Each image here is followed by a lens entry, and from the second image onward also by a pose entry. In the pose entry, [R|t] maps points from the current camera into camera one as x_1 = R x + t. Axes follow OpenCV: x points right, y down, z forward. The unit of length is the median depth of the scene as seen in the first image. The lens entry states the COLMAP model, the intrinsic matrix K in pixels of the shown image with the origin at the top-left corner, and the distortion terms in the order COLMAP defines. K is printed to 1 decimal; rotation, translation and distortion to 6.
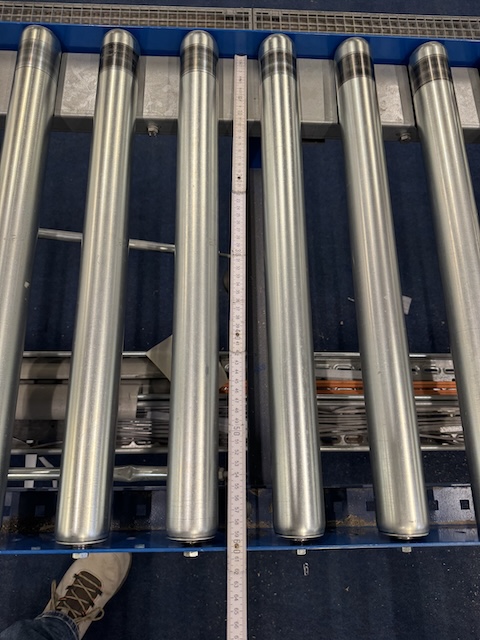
lens RADIAL K [[465.7, 0, 240.0], [0, 465.7, 320.0], [0, 0, 1]] dist [0.052127, -0.080492]
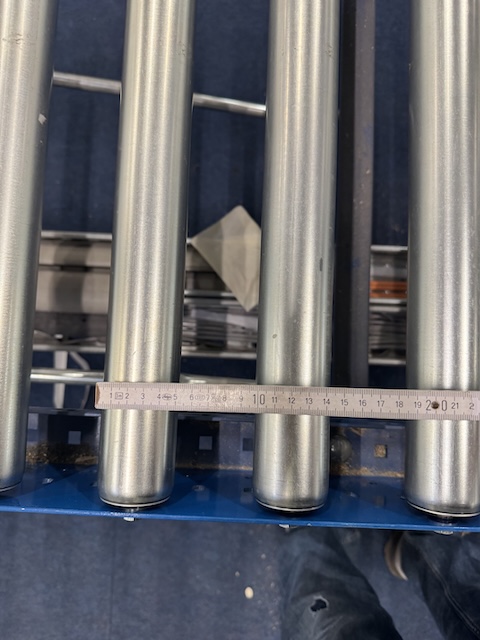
lens RADIAL K [[465.7, 0, 240.0], [0, 465.7, 320.0], [0, 0, 1]] dist [0.052127, -0.080492]
pose [[0.997753, 0.052815, -0.041220, -0.082479], [-0.042407, 0.974183, 0.221741, 0.024233], [0.051867, -0.219495, 0.974234, 0.188678]]
